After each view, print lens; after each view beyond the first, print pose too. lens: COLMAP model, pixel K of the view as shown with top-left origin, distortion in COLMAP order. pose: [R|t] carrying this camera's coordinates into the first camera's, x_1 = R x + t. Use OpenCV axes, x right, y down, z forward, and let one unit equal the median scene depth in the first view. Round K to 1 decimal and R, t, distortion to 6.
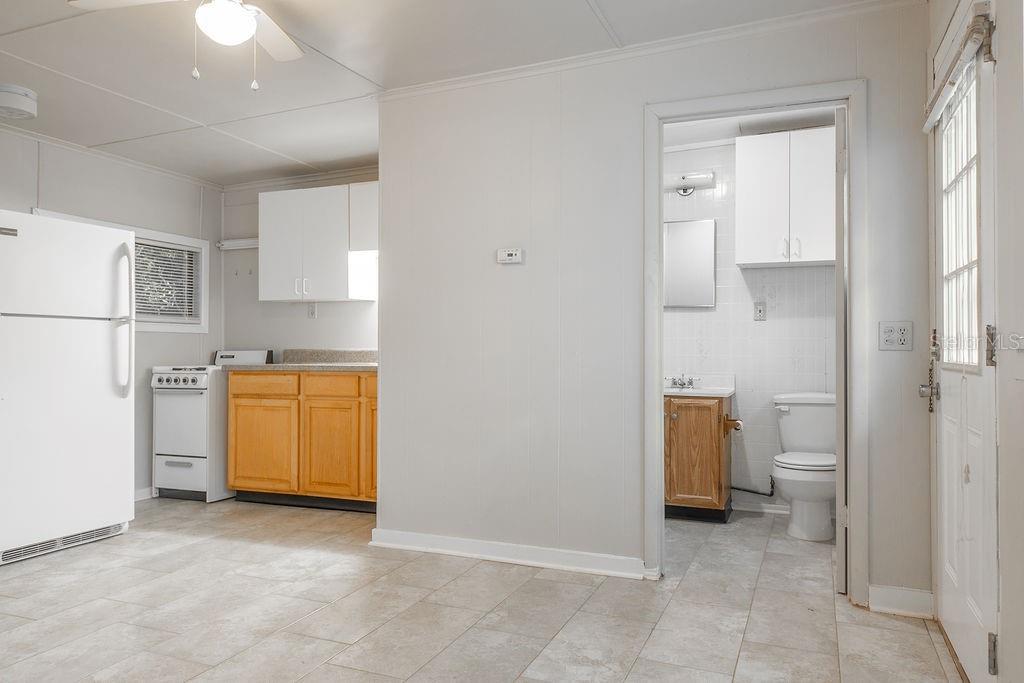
lens RADIAL K [[713.2, 0, 516.9], [0, 713.2, 337.2], [0, 0, 1]] dist [0.009902, -0.009207]
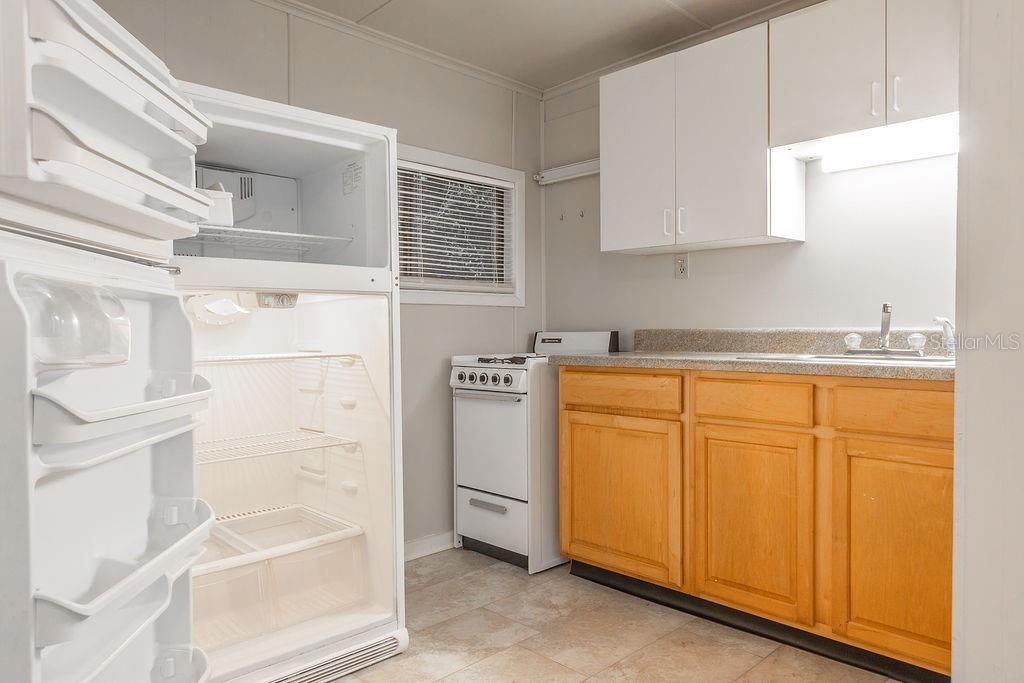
lens RADIAL K [[677.9, 0, 512.9], [0, 677.9, 339.7], [0, 0, 1]] dist [0.010544, 0.002878]
pose [[0.917198, 0.001771, -0.398428, -0.225771], [0.012713, 0.999351, 0.033708, 0.005248], [0.398229, -0.035982, 0.916580, 0.489455]]
